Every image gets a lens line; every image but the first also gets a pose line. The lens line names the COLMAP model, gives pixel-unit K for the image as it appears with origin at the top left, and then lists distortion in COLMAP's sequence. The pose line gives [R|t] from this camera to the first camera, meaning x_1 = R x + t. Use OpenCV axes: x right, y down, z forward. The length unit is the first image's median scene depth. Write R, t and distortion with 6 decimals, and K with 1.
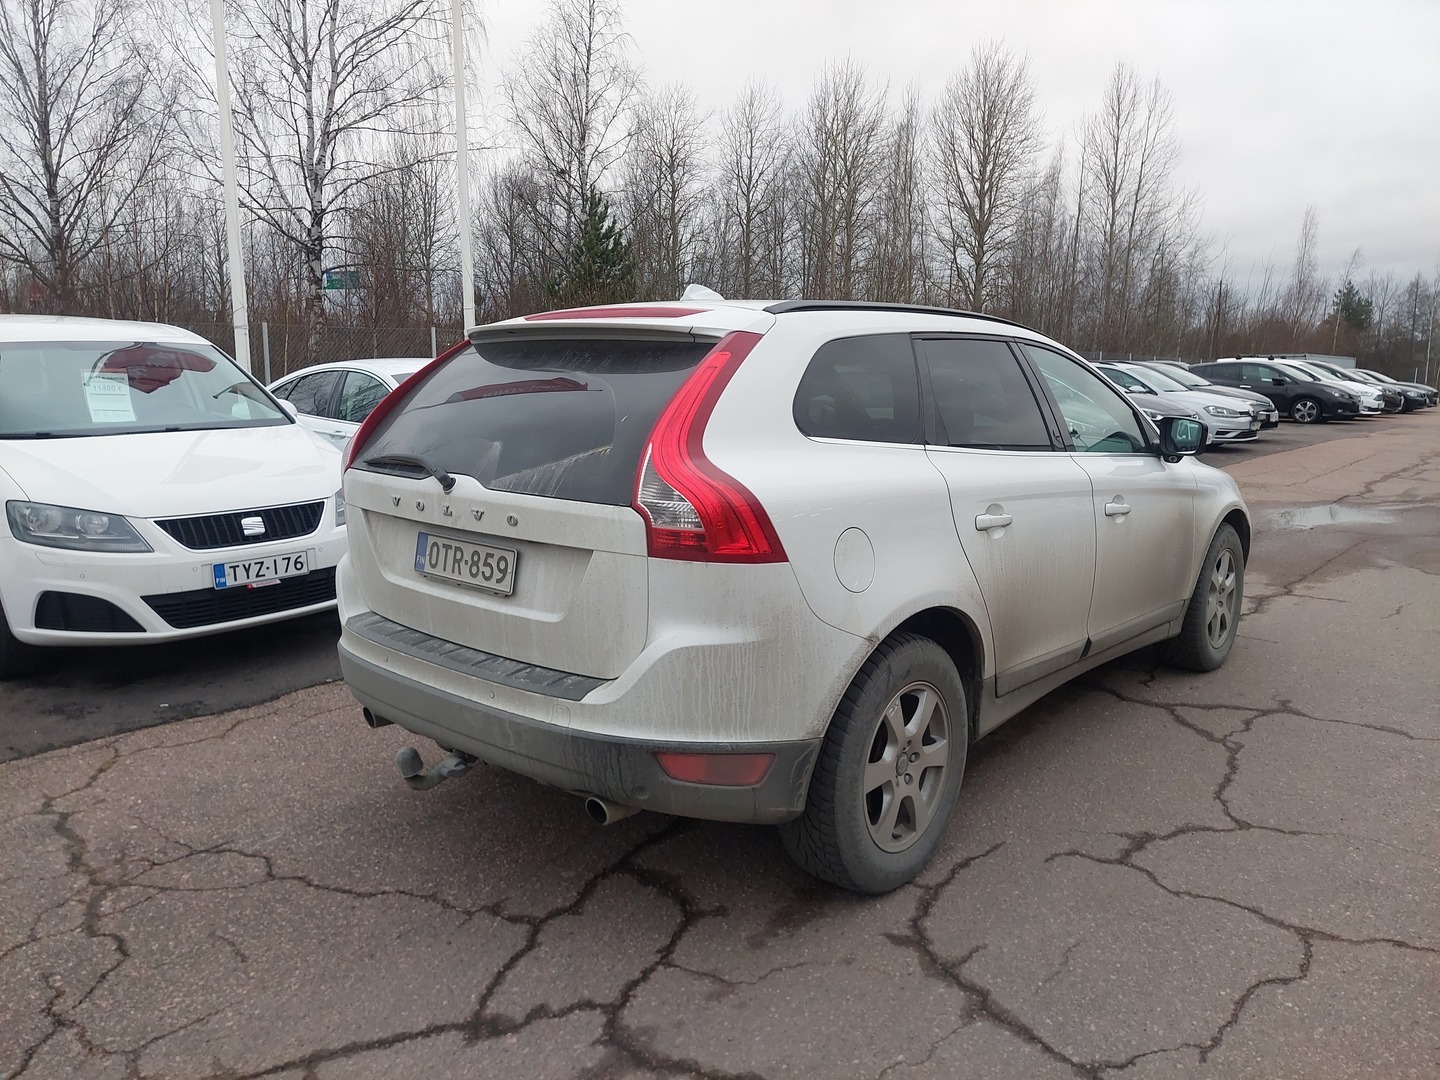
lens RADIAL K [[1024.1, 0, 720.0], [0, 1024.1, 540.0], [0, 0, 1]] dist [0.034132, -0.001196]
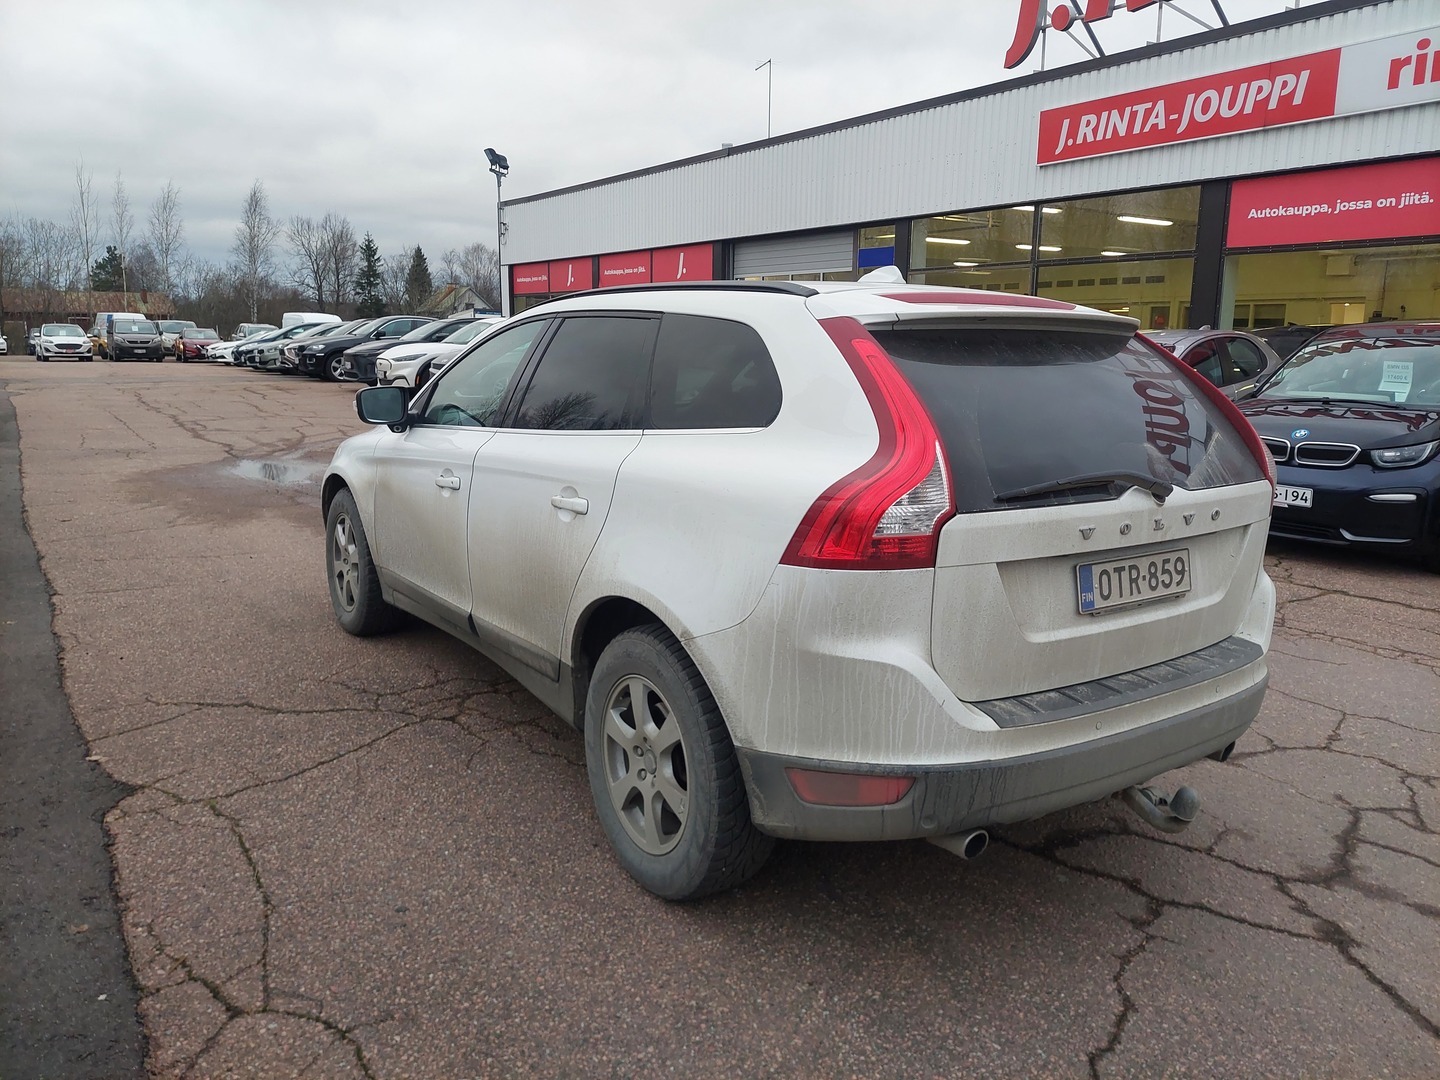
lens RADIAL K [[1014.8, 0, 720.0], [0, 1014.8, 540.0], [0, 0, 1]] dist [0.001664, 0.004488]
pose [[0.252777, -0.181475, 0.950353, -1.190207], [0.147280, 0.978022, 0.147585, -0.199812], [-0.956249, 0.102662, 0.273949, 1.100698]]
